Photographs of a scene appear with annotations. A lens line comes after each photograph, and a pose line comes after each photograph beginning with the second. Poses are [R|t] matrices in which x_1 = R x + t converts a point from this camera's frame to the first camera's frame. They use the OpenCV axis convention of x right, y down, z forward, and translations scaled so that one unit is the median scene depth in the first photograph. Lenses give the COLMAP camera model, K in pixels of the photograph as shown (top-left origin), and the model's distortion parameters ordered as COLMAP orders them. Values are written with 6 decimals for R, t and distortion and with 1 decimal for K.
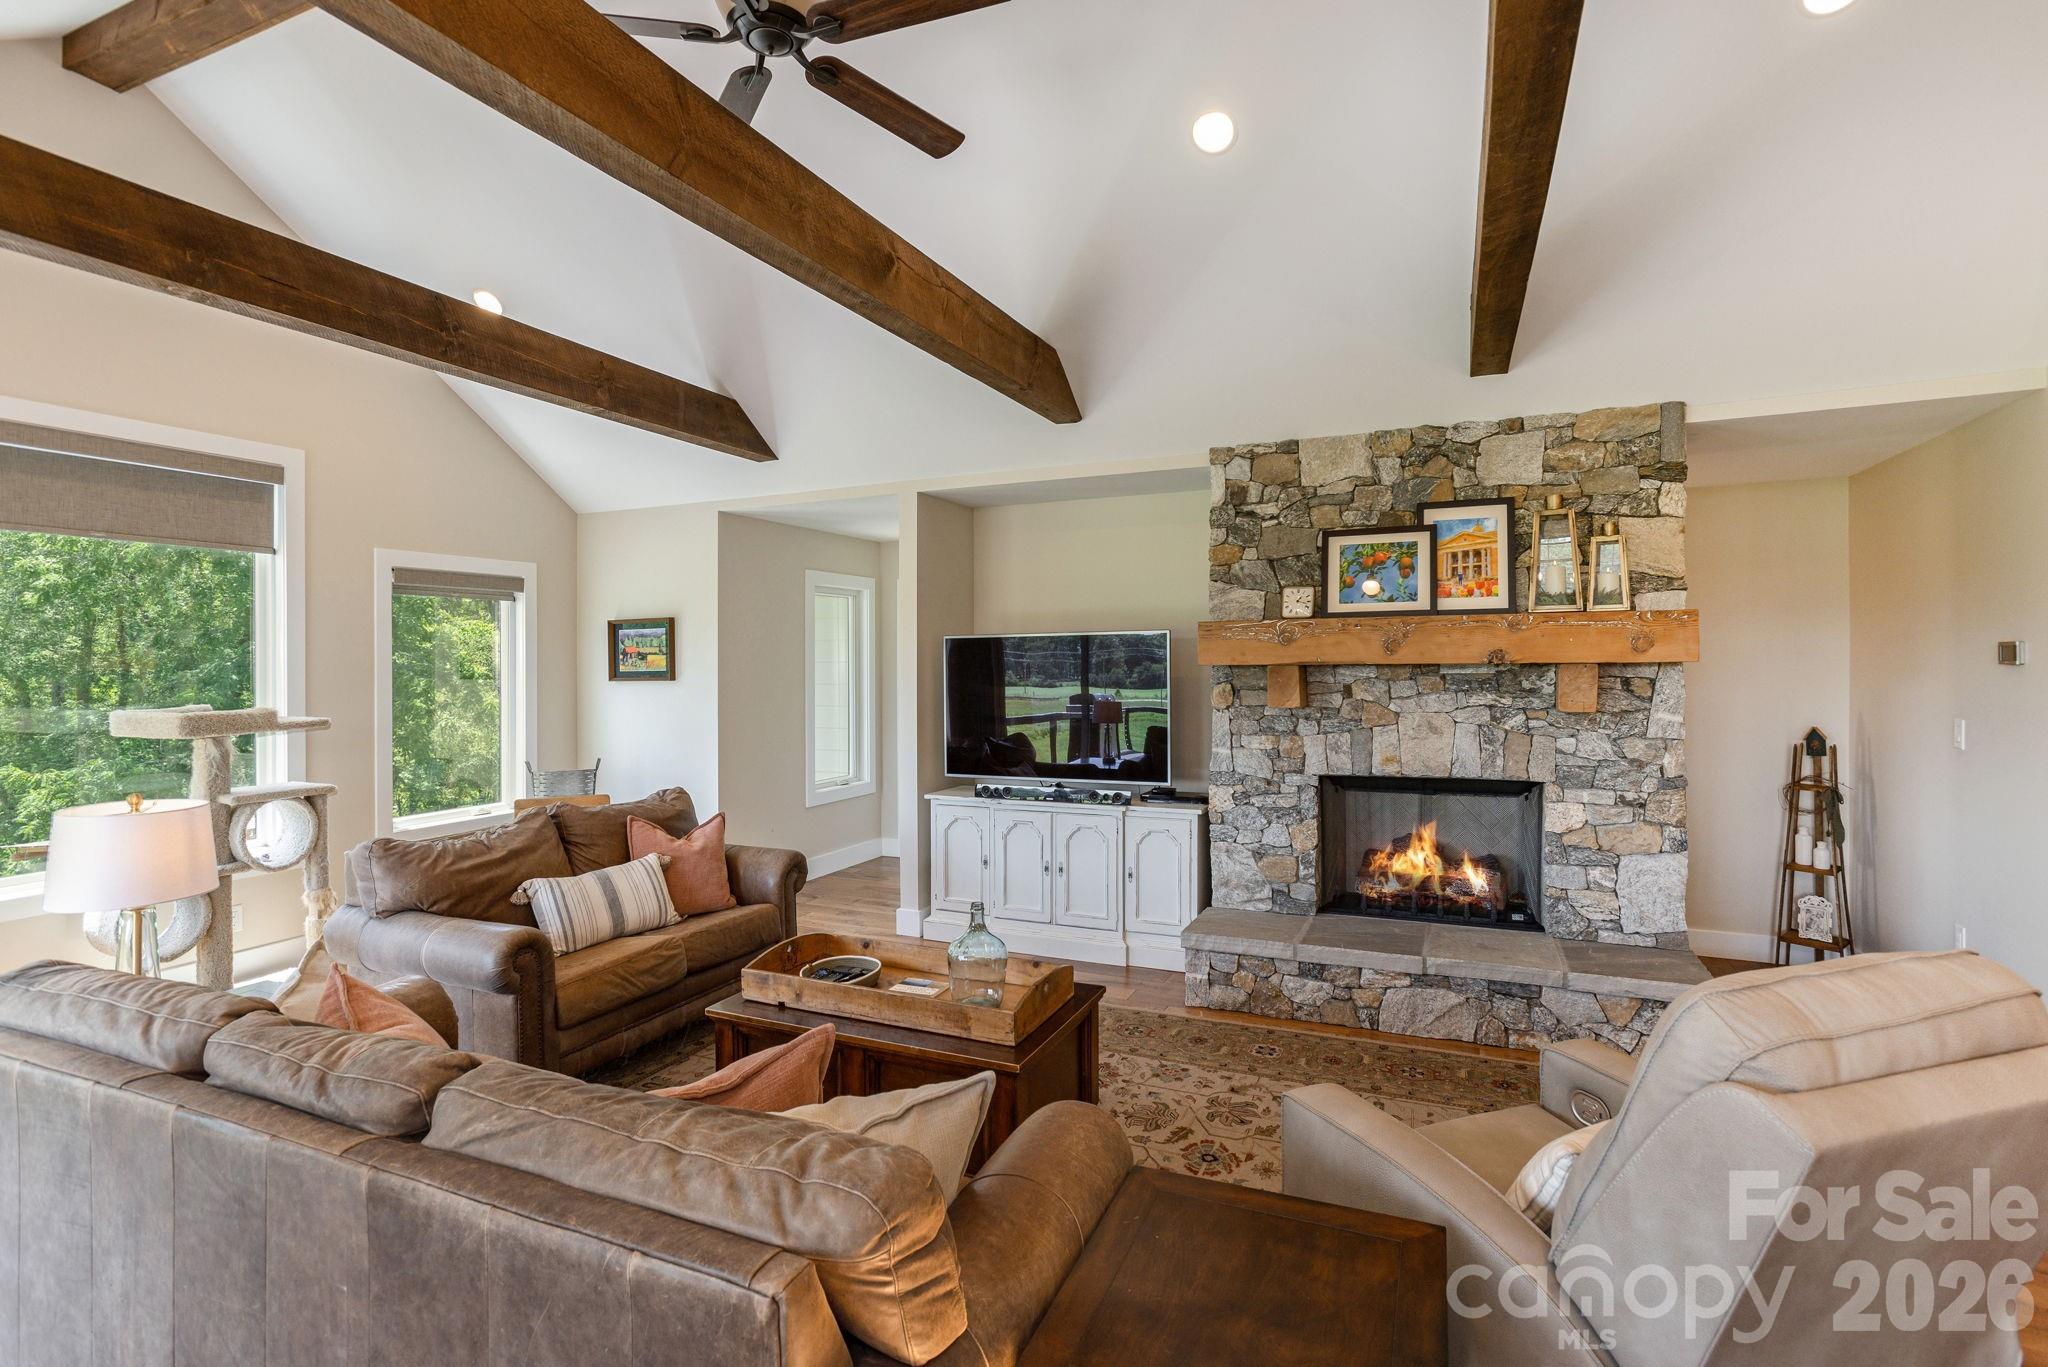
lens RADIAL K [[984.1, 0, 1021.5], [0, 984.1, 676.1], [0, 0, 1]] dist [-0.011819, 0.001451]
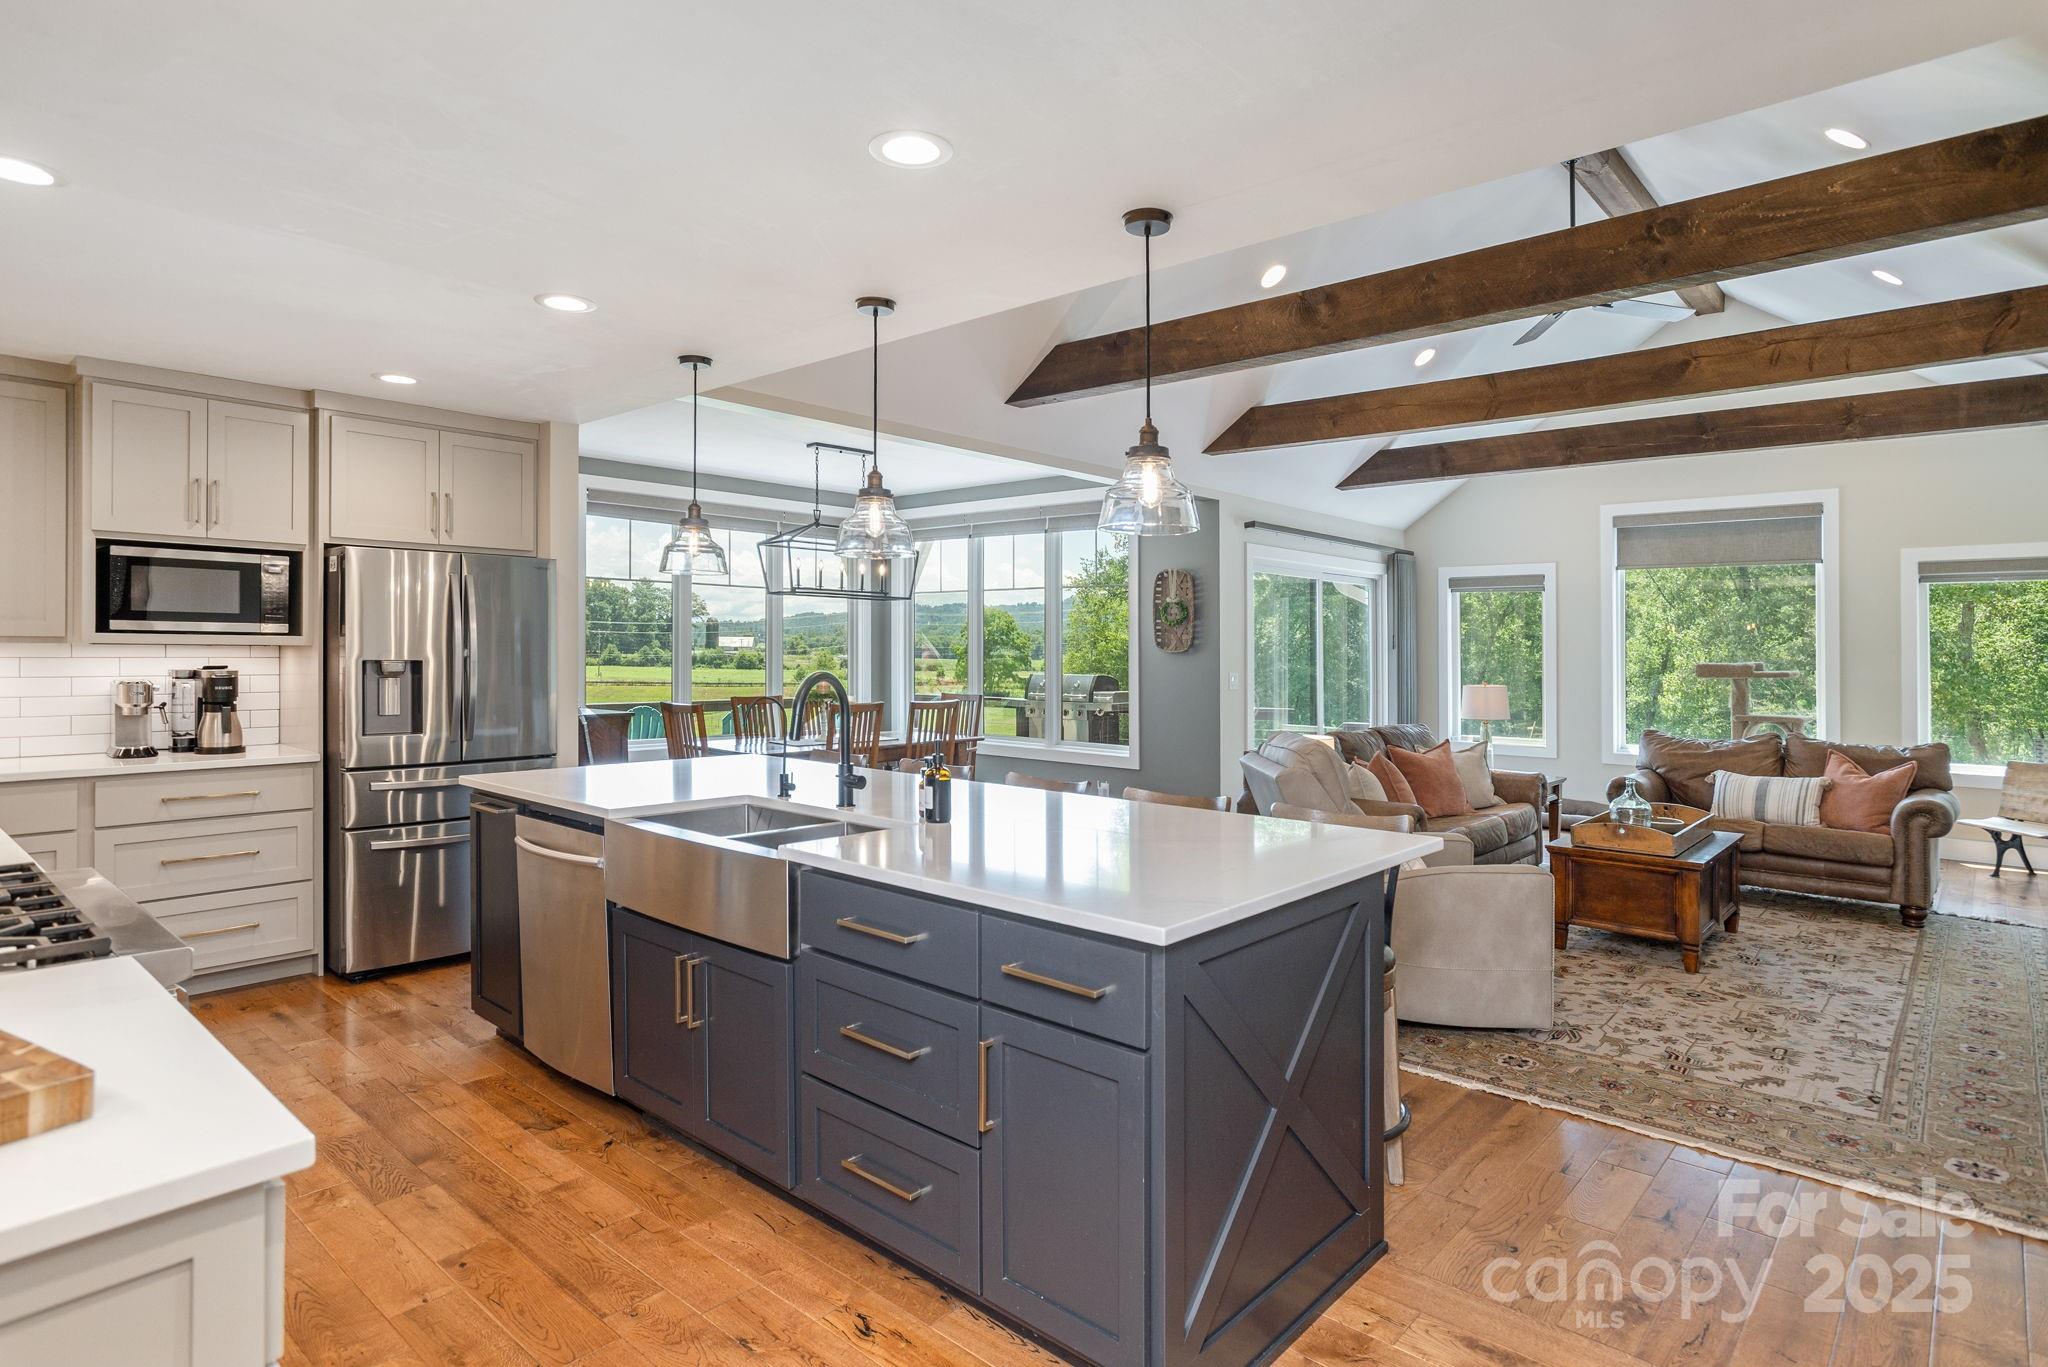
lens RADIAL K [[1133.1, 0, 1066.1], [0, 1133.1, 639.3], [0, 0, 1]] dist [-0.020175, 0.008580]
pose [[-0.266457, -0.001736, -0.963845, 1.263449], [-0.021543, 0.999759, 0.004155, 0.008935], [0.963606, 0.021872, -0.266430, 0.378192]]
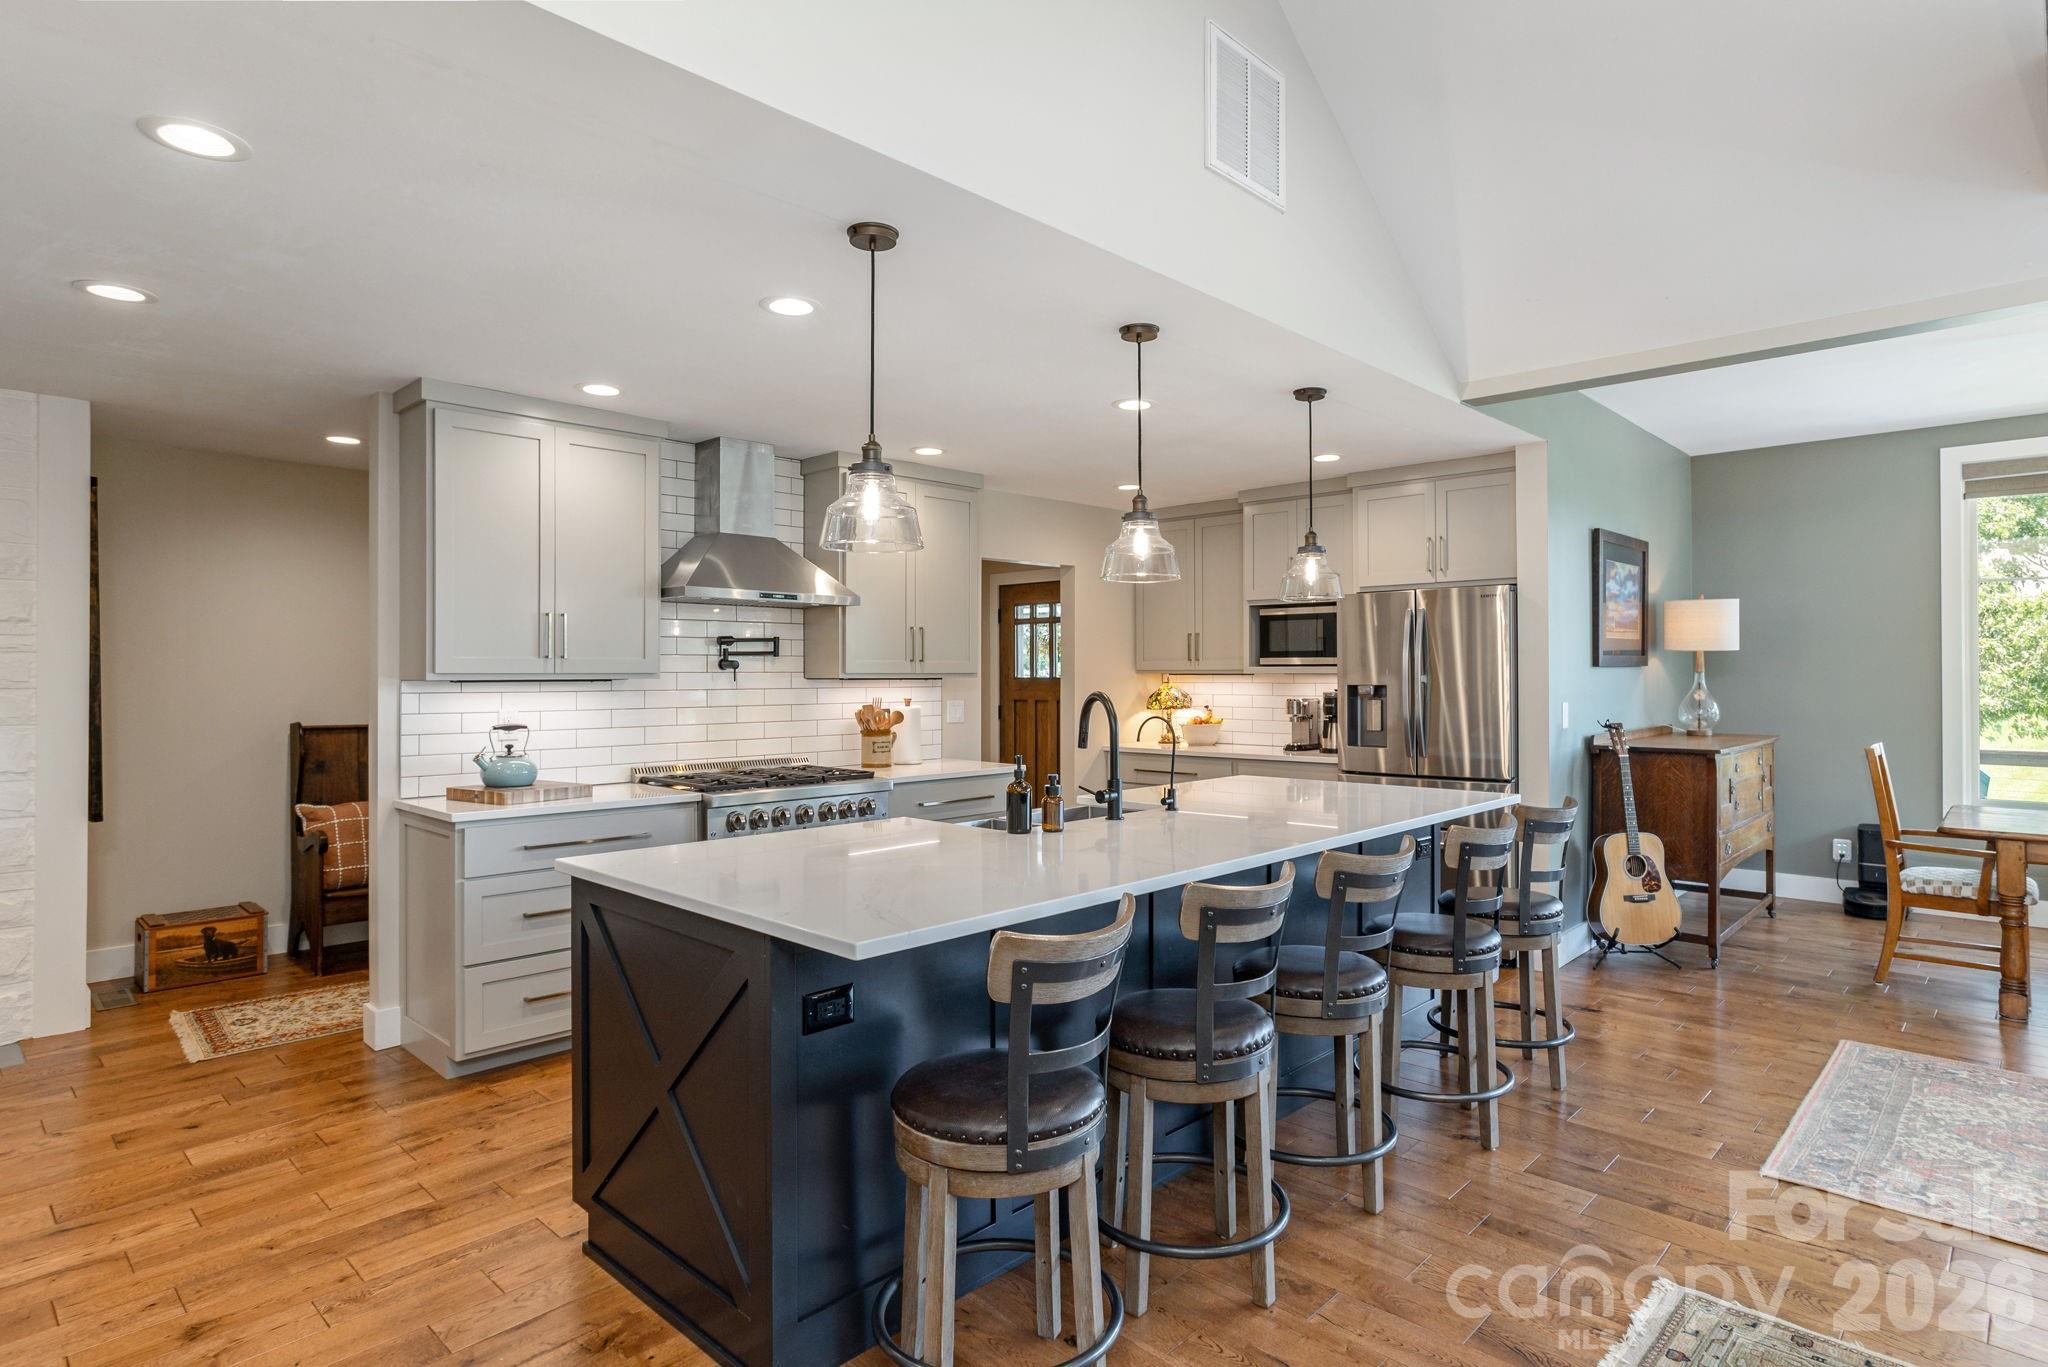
lens RADIAL K [[1133.1, 0, 1035.1], [0, 1133.1, 670.8], [0, 0, 1]] dist [-0.020175, 0.008580]
pose [[-0.937321, 0.009112, 0.348348, 0.393401], [0.013340, 0.999864, 0.009742, 0.011783], [-0.348212, 0.013778, -0.937315, 0.787955]]
